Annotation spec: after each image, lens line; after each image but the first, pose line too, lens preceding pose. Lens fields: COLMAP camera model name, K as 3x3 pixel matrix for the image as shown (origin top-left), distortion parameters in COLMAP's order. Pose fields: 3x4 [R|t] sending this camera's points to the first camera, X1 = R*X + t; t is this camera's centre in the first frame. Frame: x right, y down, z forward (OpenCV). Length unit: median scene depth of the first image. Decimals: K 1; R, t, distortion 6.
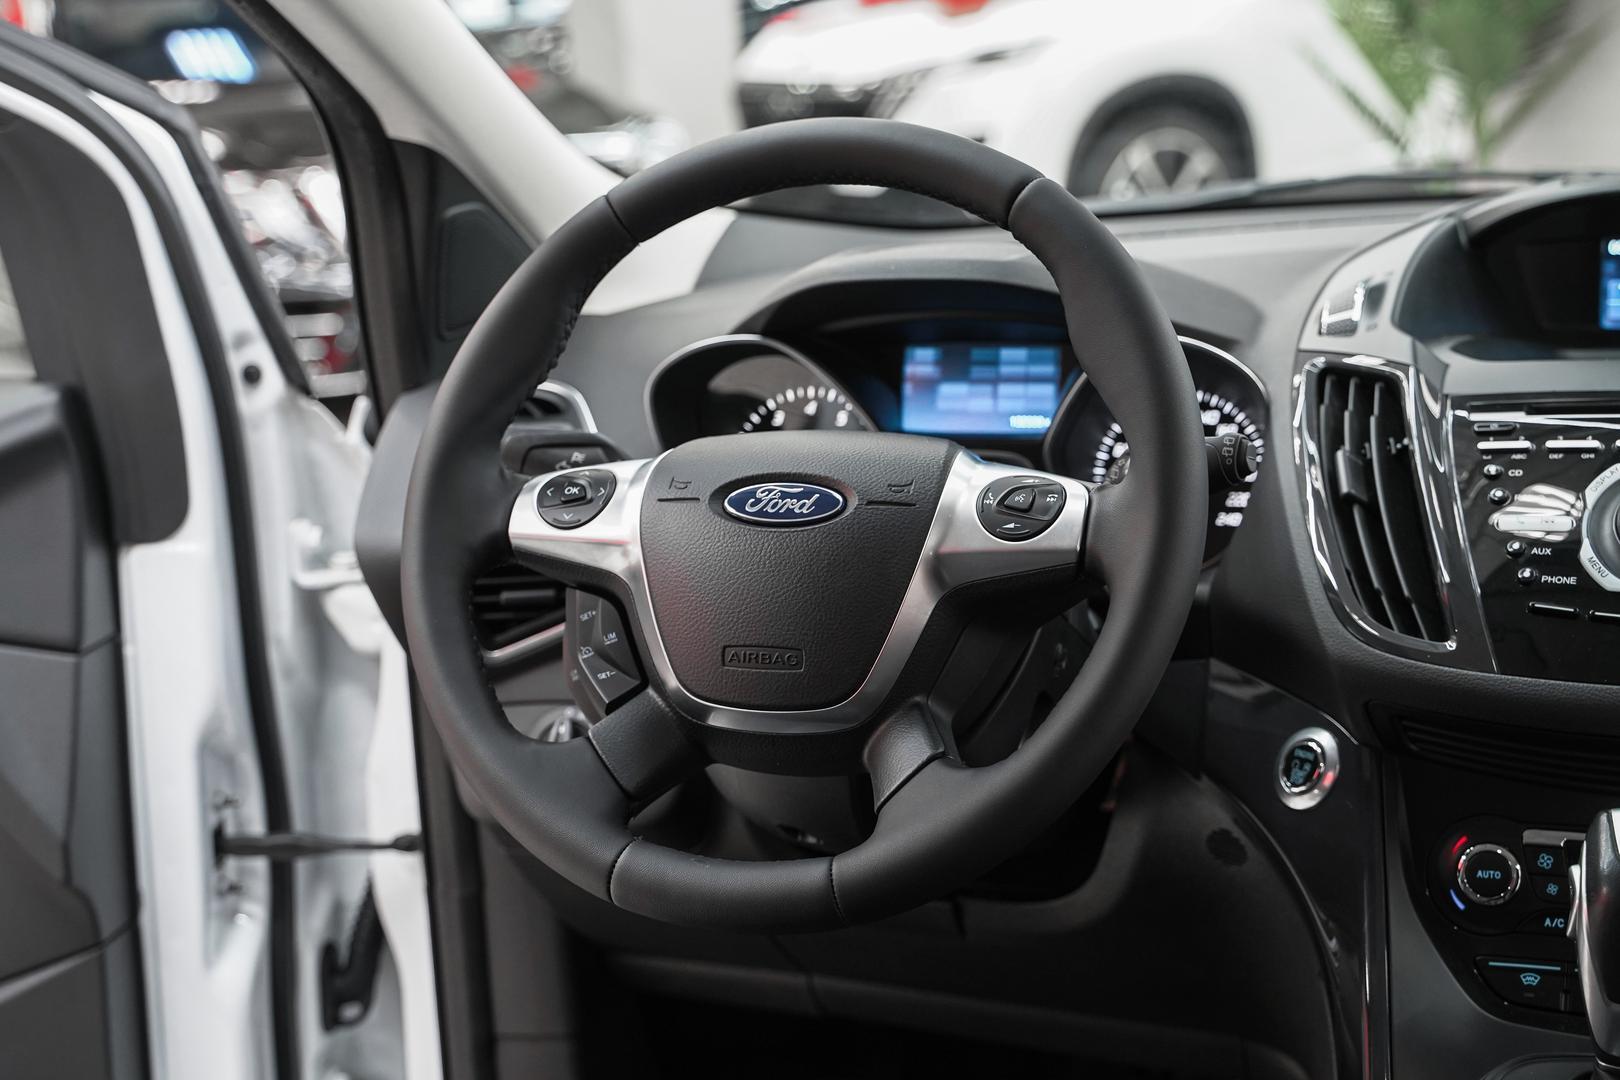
lens RADIAL K [[2357.5, 0, 810.0], [0, 2357.5, 540.0], [0, 0, 1]] dist [0.014731, -0.067231]
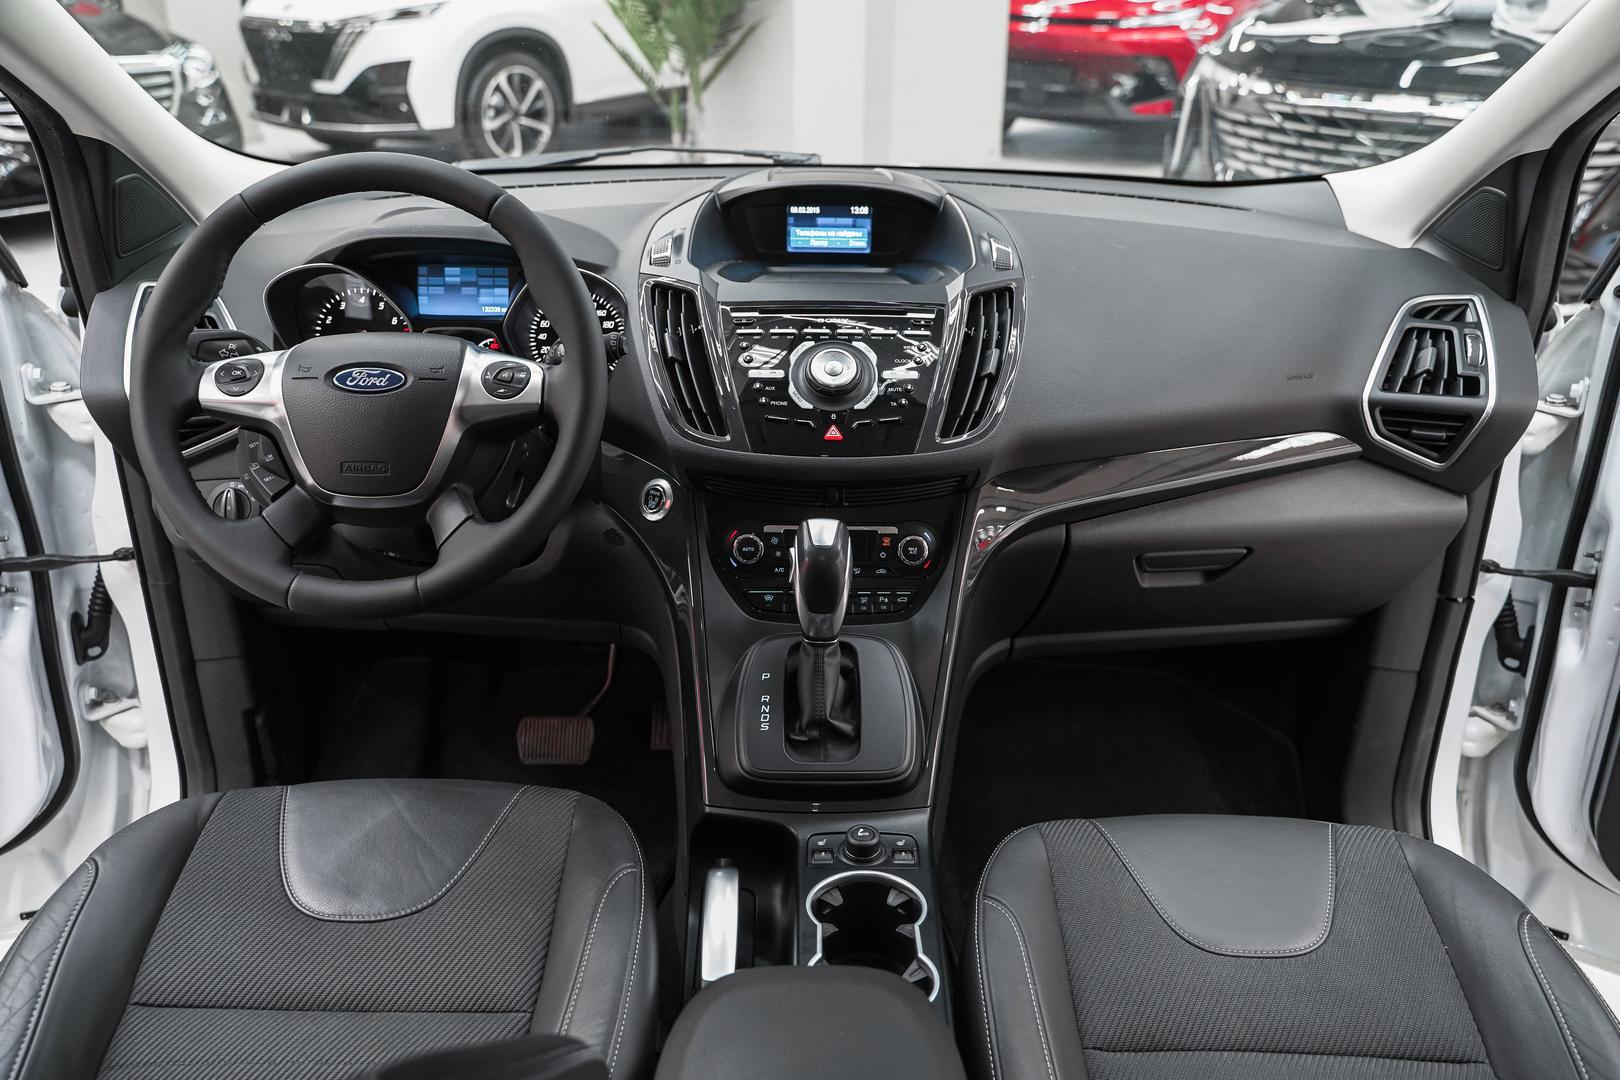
lens RADIAL K [[1300.2, 0, 810.0], [0, 1300.2, 540.0], [0, 0, 1]] dist [-0.009699, 0.002479]
pose [[0.933943, -0.080311, 0.348283, -0.047522], [0.013542, 0.981680, 0.190055, -0.072229], [-0.357166, -0.172784, 0.917921, -0.038593]]
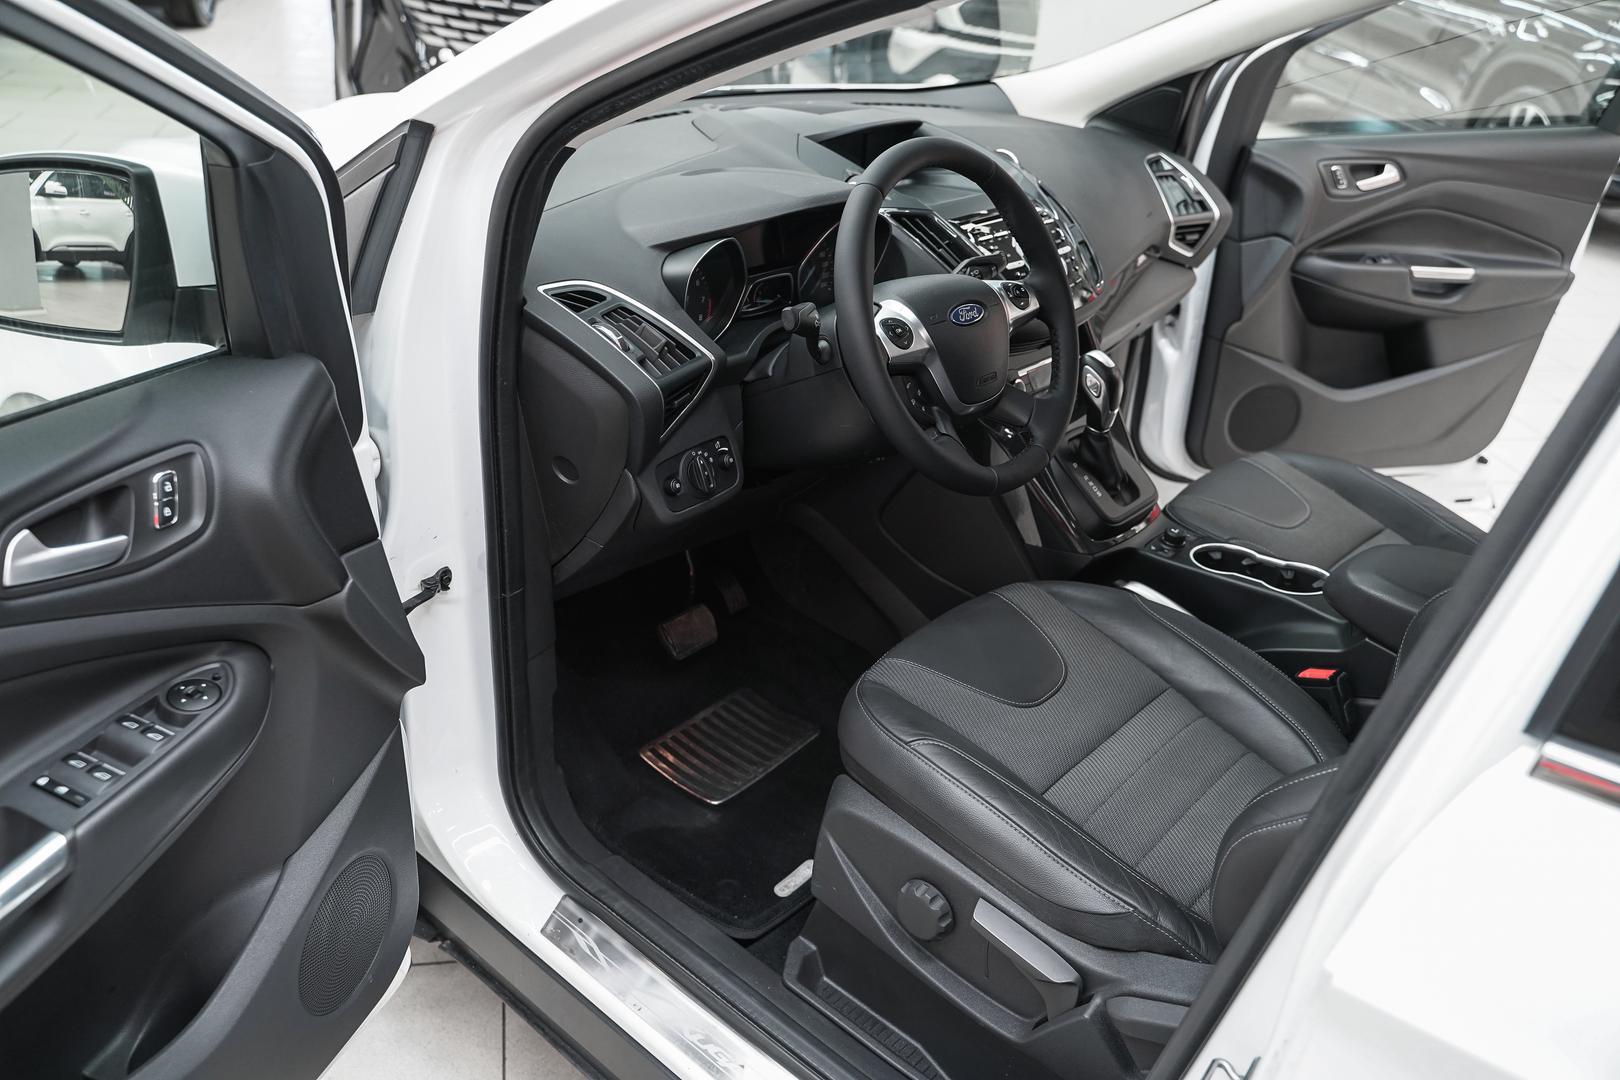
lens RADIAL K [[1300.2, 0, 810.0], [0, 1300.2, 540.0], [0, 0, 1]] dist [-0.009699, 0.002479]
pose [[0.339136, -0.363177, 0.867807, -1.172433], [0.104596, 0.931313, 0.348879, -0.253256], [-0.934905, -0.027548, 0.353828, 0.628608]]
